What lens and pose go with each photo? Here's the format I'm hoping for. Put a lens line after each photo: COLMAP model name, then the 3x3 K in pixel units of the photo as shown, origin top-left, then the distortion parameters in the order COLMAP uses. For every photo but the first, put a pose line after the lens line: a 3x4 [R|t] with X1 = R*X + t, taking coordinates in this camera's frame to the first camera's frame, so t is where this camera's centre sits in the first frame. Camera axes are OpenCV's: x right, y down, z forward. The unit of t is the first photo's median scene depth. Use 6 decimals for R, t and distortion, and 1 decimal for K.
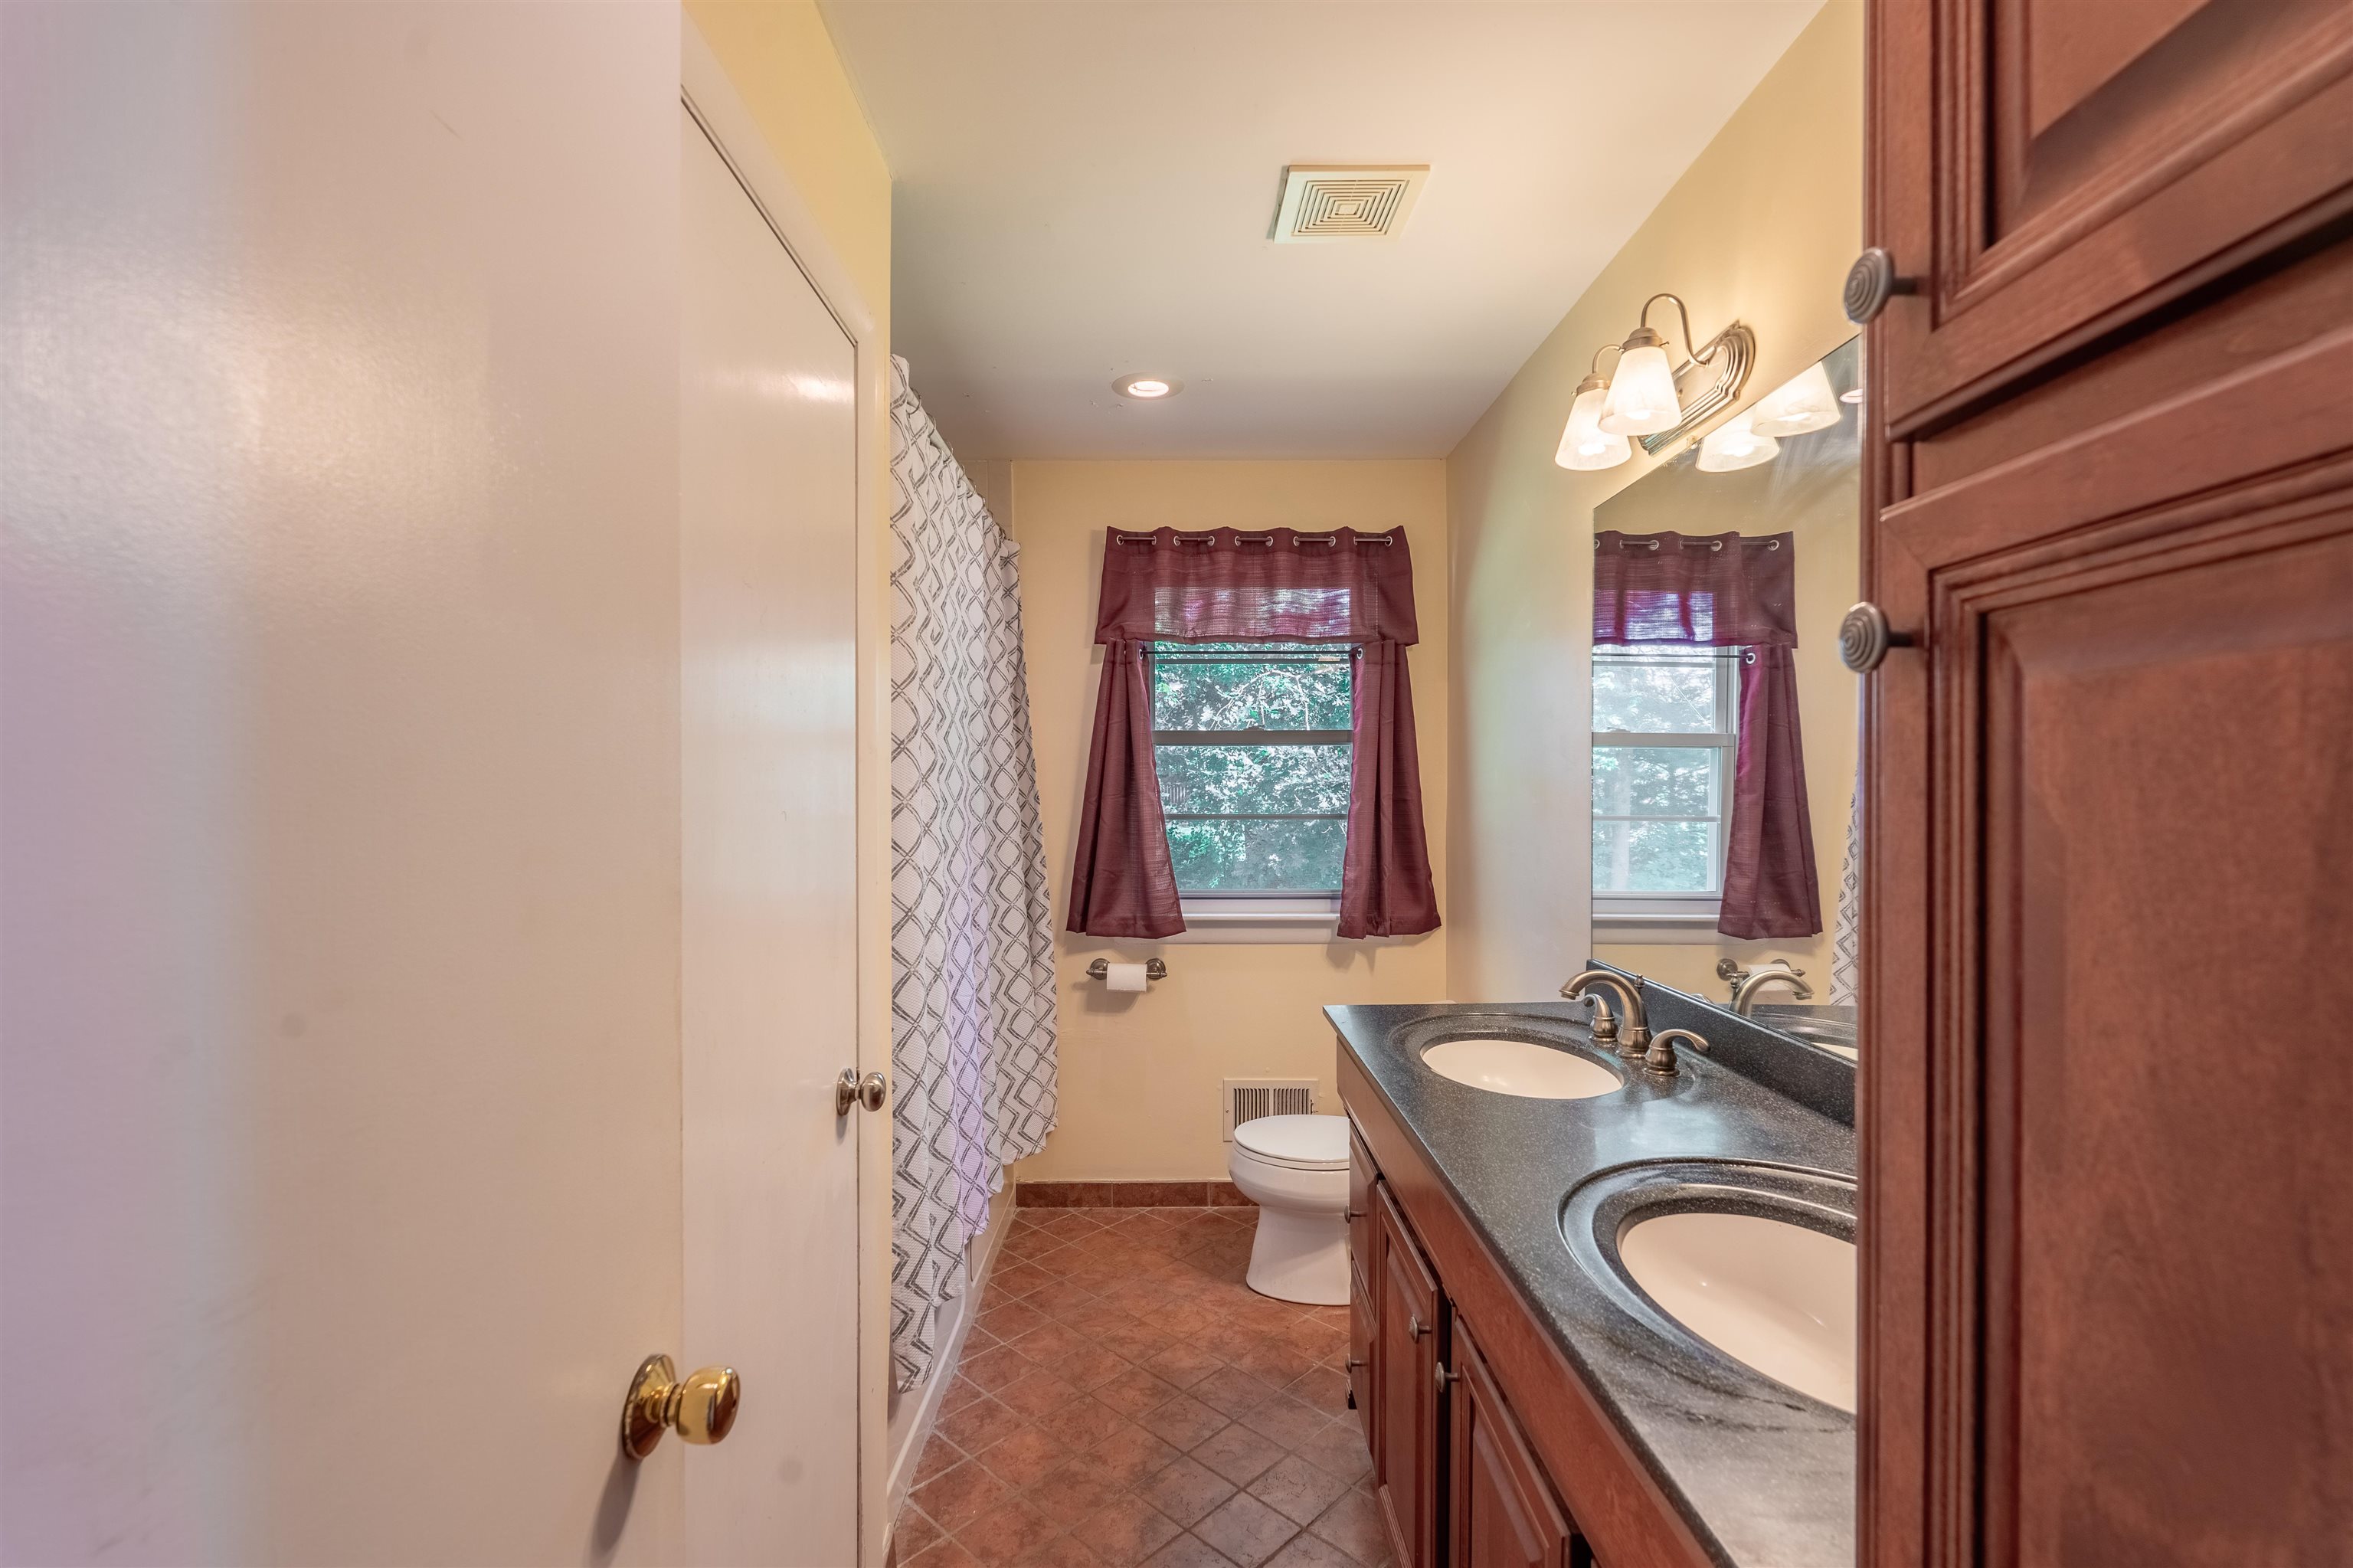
lens RADIAL K [[1044.7, 0, 1174.2], [0, 1044.7, 788.7], [0, 0, 1]] dist [-0.002229, 0.000813]
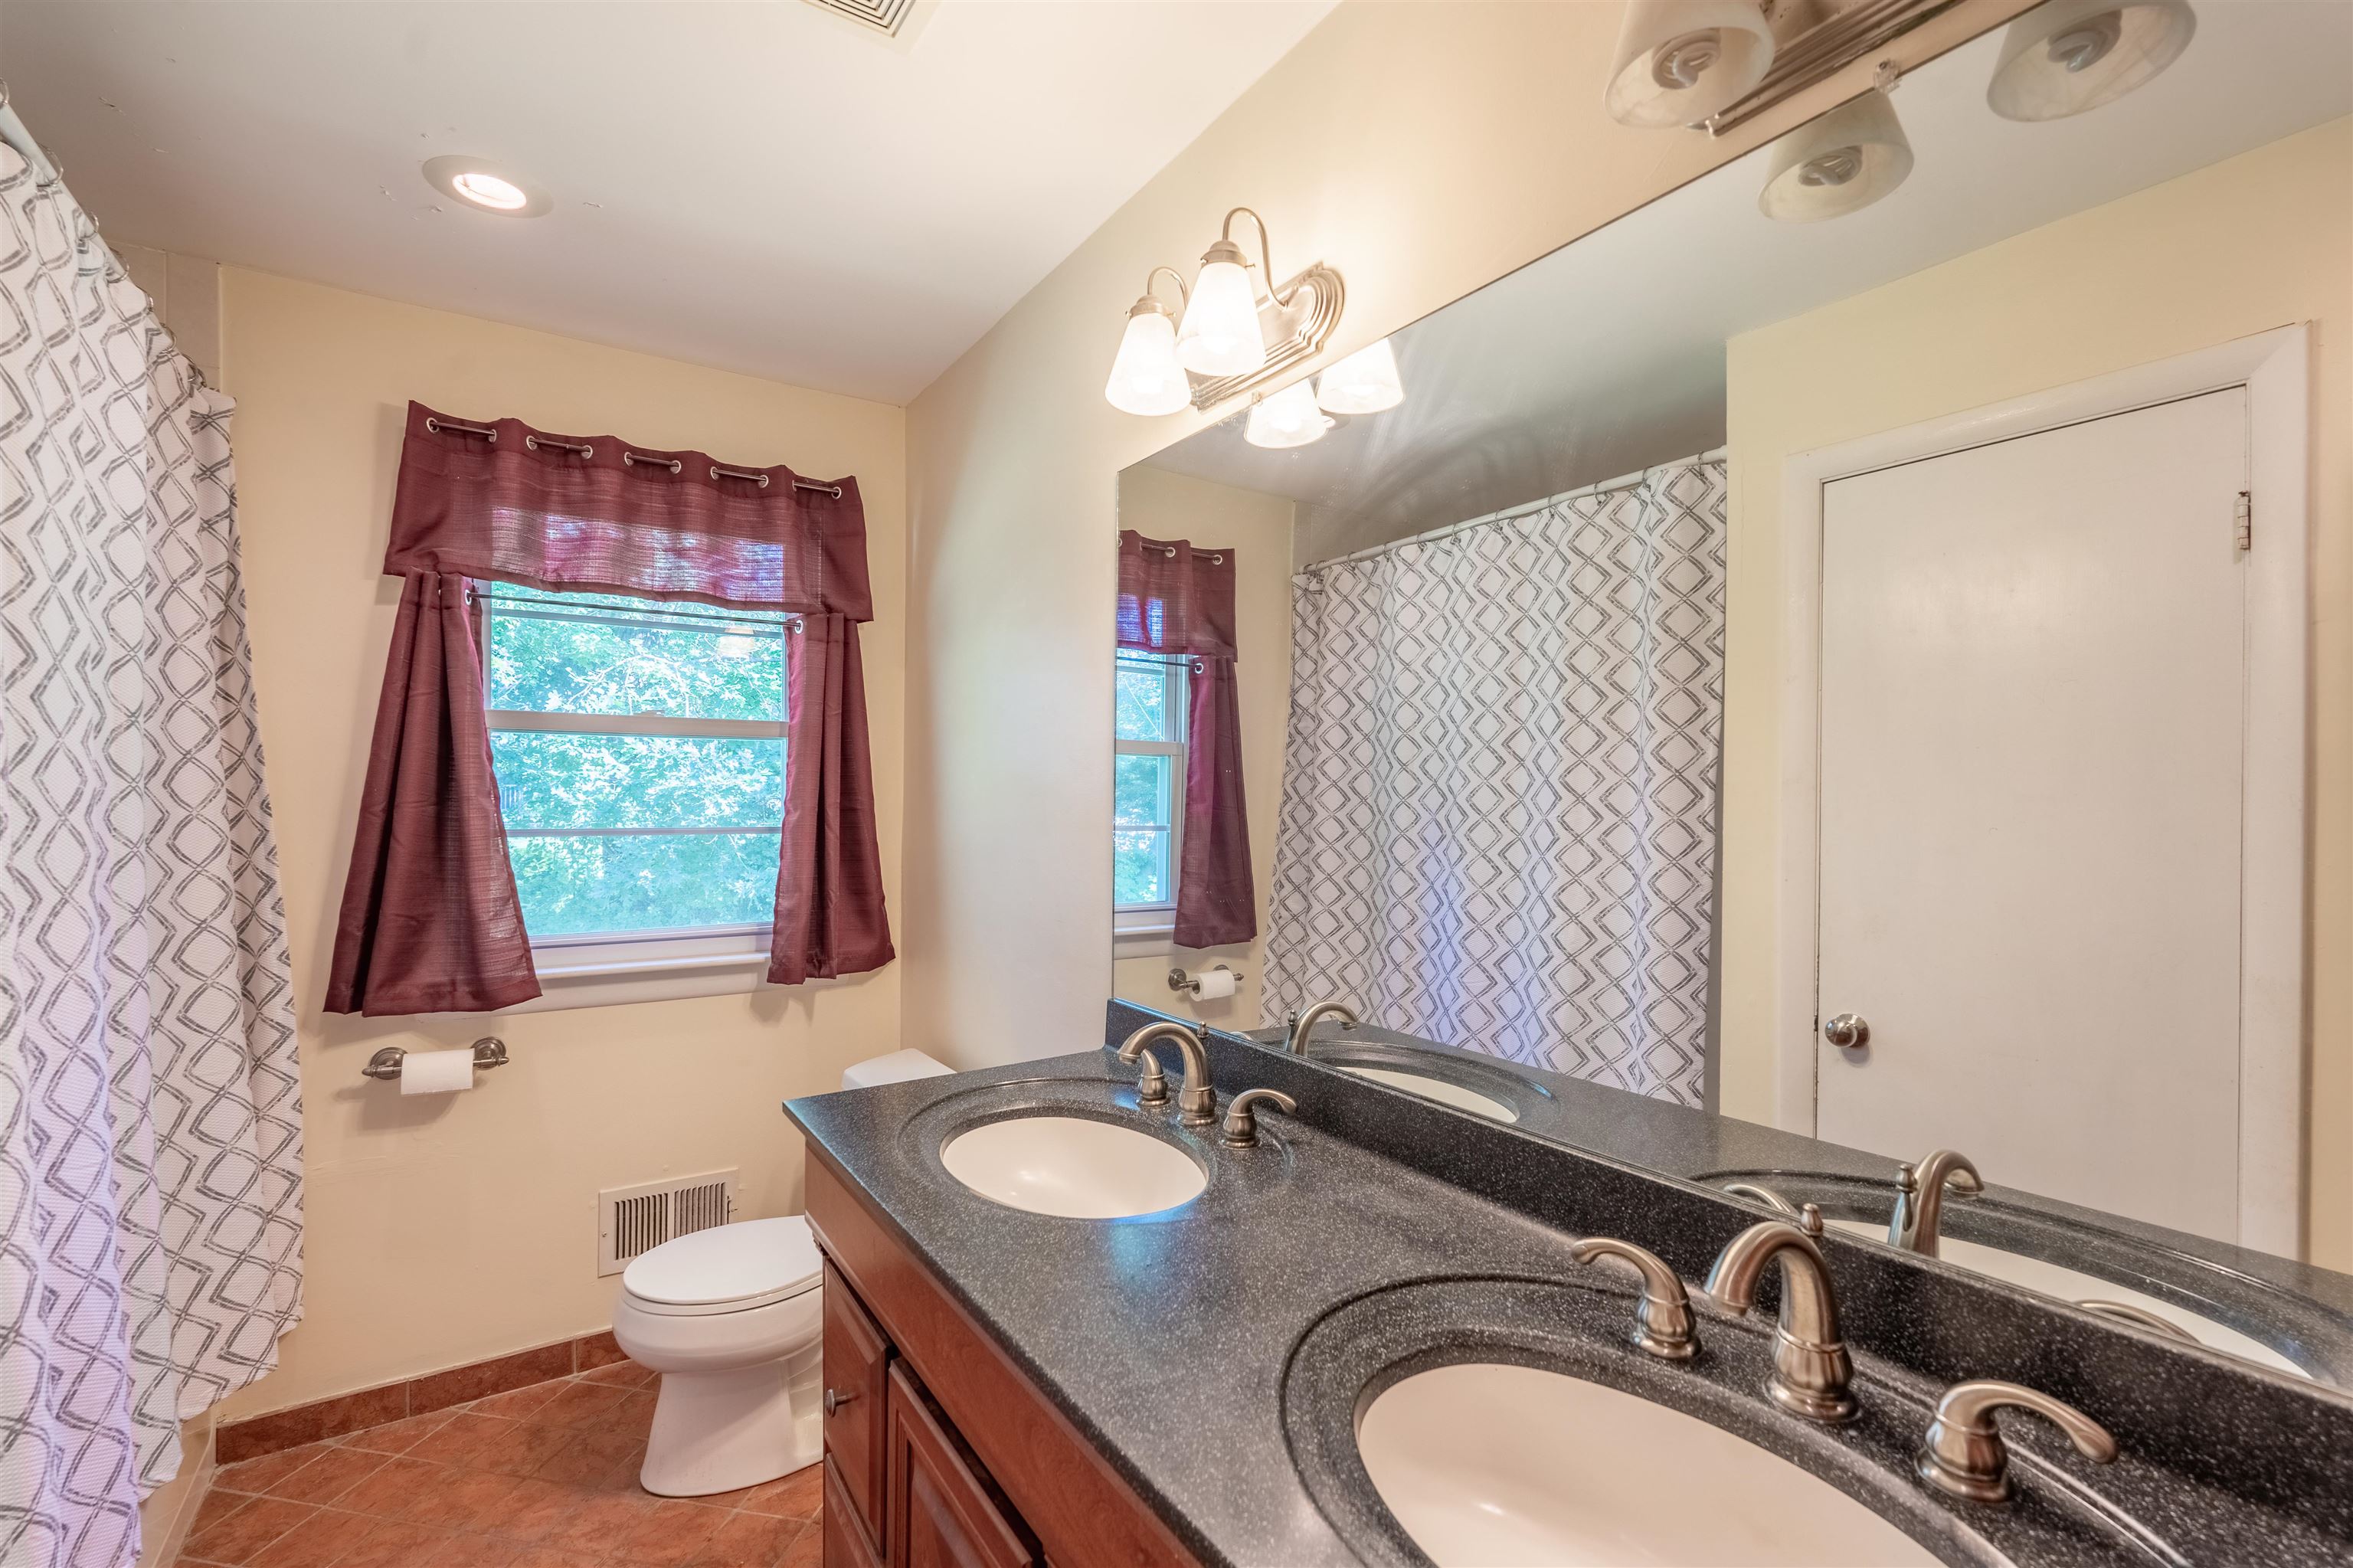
lens RADIAL K [[1044.7, 0, 1182.4], [0, 1044.7, 792.9], [0, 0, 1]] dist [-0.002229, 0.000813]
pose [[0.836164, 0.008354, 0.548415, -0.014550], [-0.007705, 0.999964, -0.003485, -0.001350], [-0.548425, -0.001312, 0.836199, 0.171560]]
